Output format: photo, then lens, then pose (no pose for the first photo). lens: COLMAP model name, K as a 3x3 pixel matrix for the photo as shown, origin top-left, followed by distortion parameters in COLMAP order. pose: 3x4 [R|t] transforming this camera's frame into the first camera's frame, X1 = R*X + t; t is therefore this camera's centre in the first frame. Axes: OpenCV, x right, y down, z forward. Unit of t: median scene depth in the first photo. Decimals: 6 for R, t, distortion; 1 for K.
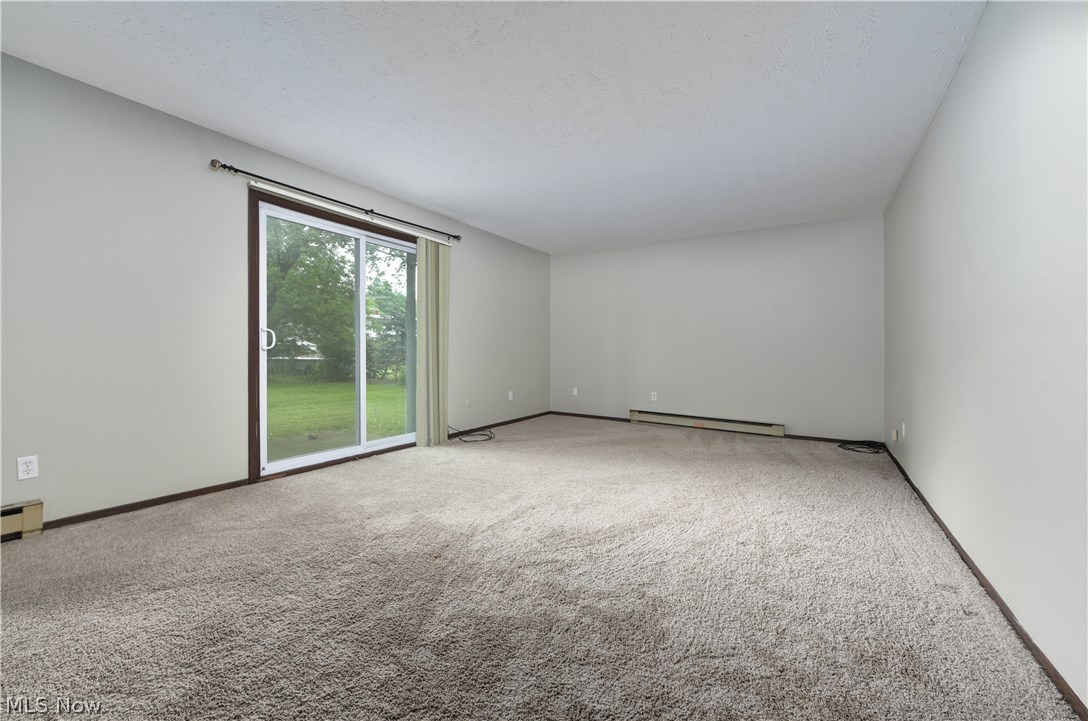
lens RADIAL K [[442.1, 0, 538.6], [0, 442.1, 360.1], [0, 0, 1]] dist [-0.000833, 0.000010]
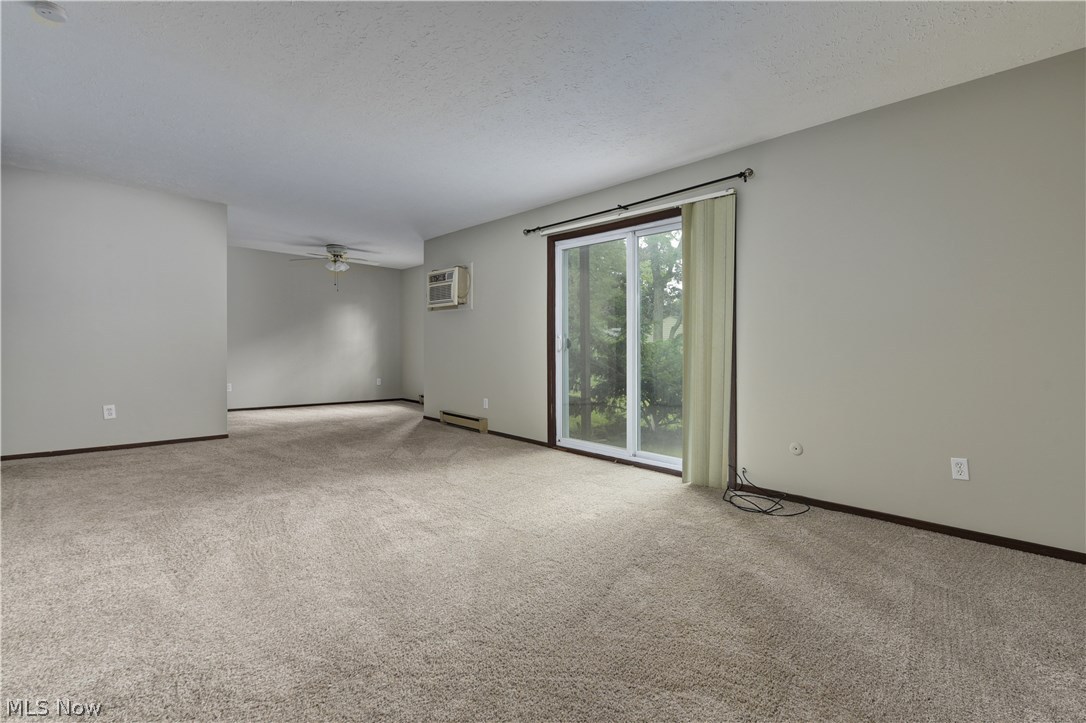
lens RADIAL K [[491.7, 0, 542.2], [0, 491.7, 360.1], [0, 0, 1]] dist [-0.003036, -0.000084]
pose [[-0.245453, 0.010753, -0.969349, 0.719120], [-0.035847, 0.999154, 0.020160, -0.021301], [0.968746, 0.039697, -0.244859, 1.138459]]
